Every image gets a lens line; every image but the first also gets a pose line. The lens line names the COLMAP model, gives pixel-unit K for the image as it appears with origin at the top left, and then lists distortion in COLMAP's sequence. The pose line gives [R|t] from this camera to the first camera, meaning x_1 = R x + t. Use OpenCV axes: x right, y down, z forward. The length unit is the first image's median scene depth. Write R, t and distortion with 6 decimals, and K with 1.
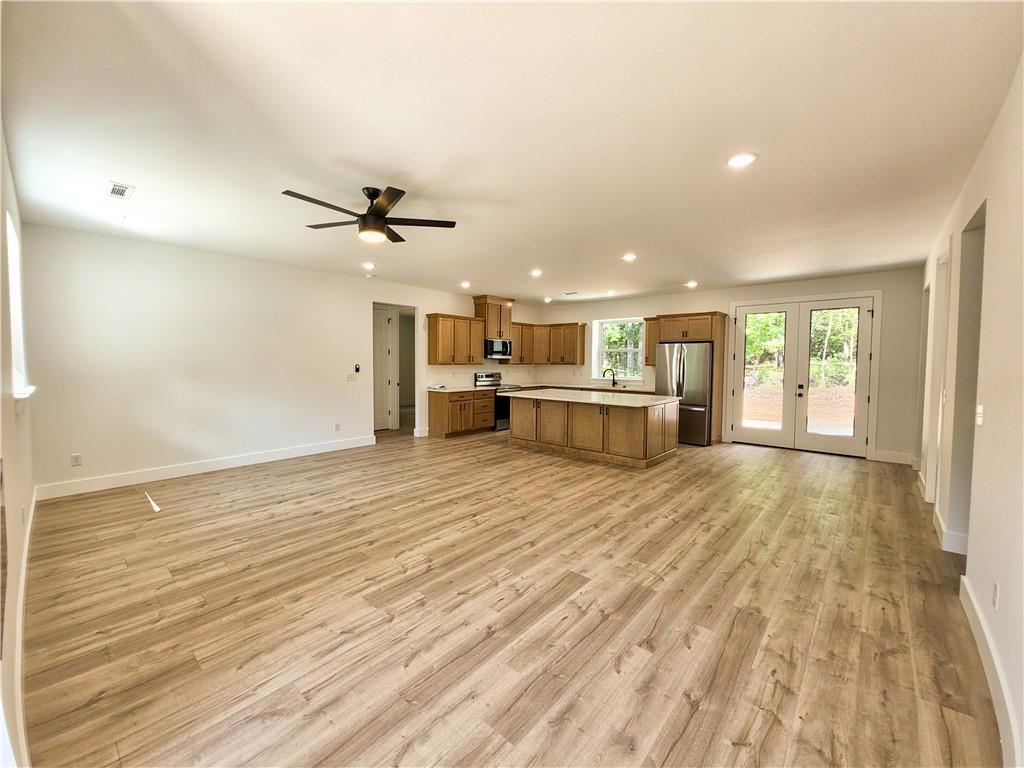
lens RADIAL K [[407.8, 0, 510.2], [0, 407.8, 378.6], [0, 0, 1]] dist [0.011796, -0.007840]
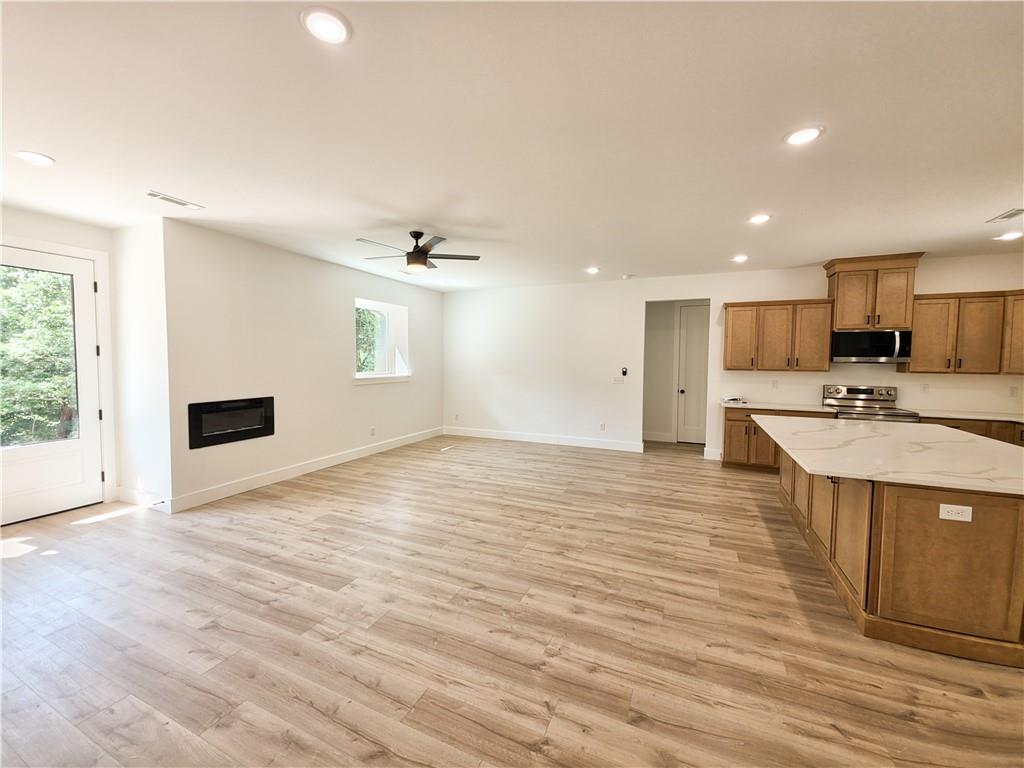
lens RADIAL K [[407.8, 0, 510.2], [0, 407.8, 378.6], [0, 0, 1]] dist [0.011796, -0.007840]
pose [[0.299383, 0.039688, -0.953307, 0.796290], [-0.048948, 0.998458, 0.026195, -0.033824], [0.952877, 0.038820, 0.300863, 0.709115]]
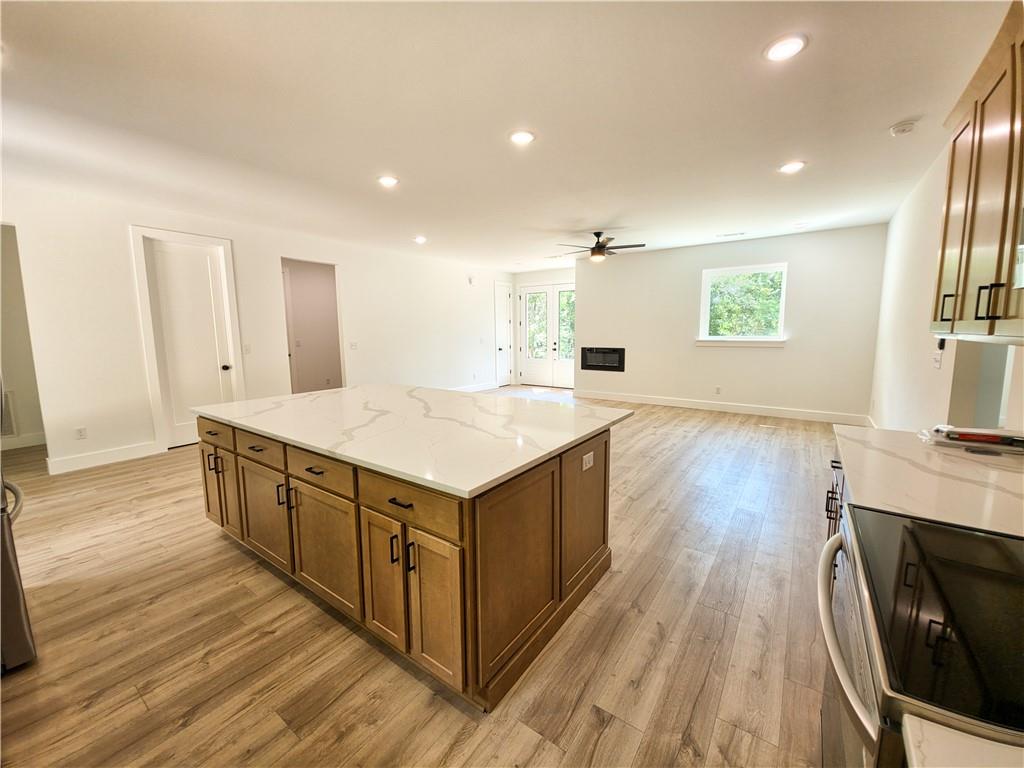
lens RADIAL K [[407.8, 0, 510.2], [0, 407.8, 378.6], [0, 0, 1]] dist [0.011796, -0.007840]
pose [[-0.995118, 0.013120, -0.097821, 0.192044], [-0.003155, 0.986390, 0.164393, -0.088638], [0.098647, 0.163899, -0.981533, 2.242584]]
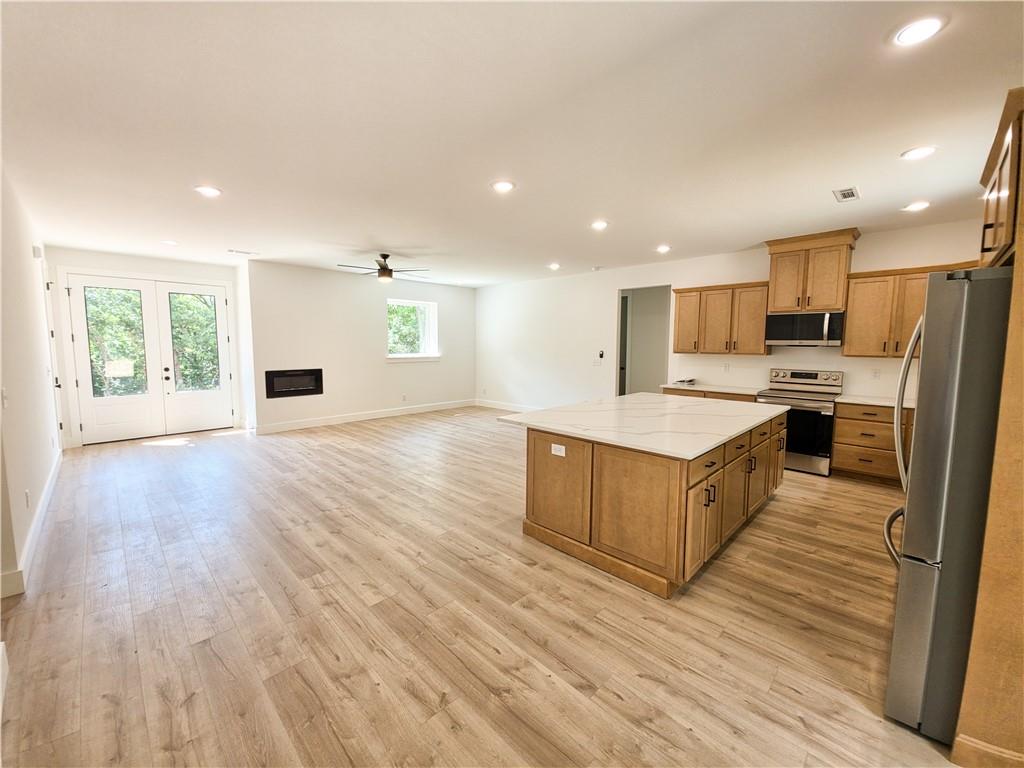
lens RADIAL K [[407.8, 0, 510.2], [0, 407.8, 378.6], [0, 0, 1]] dist [0.011796, -0.007840]
pose [[-0.057029, 0.080843, -0.995094, 1.195575], [-0.050195, 0.995223, 0.083731, -0.064780], [0.997110, 0.054724, -0.052699, 1.326079]]
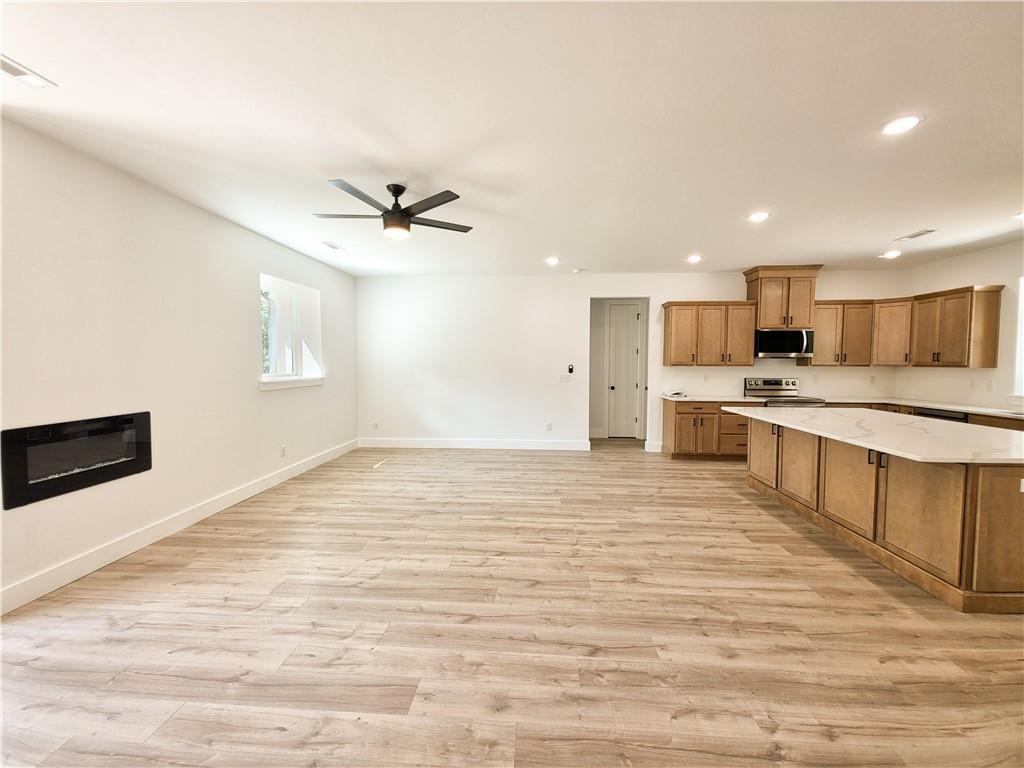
lens RADIAL K [[407.8, 0, 510.2], [0, 407.8, 378.6], [0, 0, 1]] dist [0.011796, -0.007840]
pose [[0.607010, 0.027954, -0.794203, 0.496865], [-0.034055, 0.999378, 0.009148, -0.010046], [0.793964, 0.021494, 0.607584, 0.487407]]
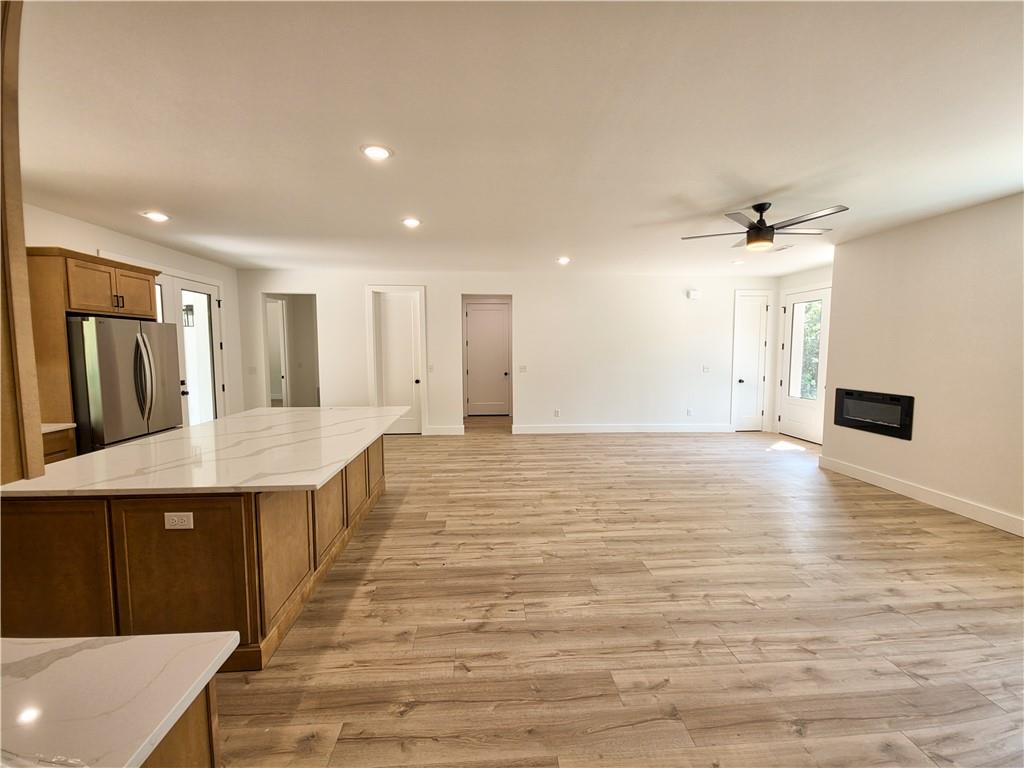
lens RADIAL K [[407.8, 0, 510.2], [0, 407.8, 378.6], [0, 0, 1]] dist [0.011796, -0.007840]
pose [[-0.712365, -0.060301, 0.699214, -0.516606], [0.026012, 0.993349, 0.112170, -0.101435], [-0.701327, 0.098094, -0.706058, 1.818634]]
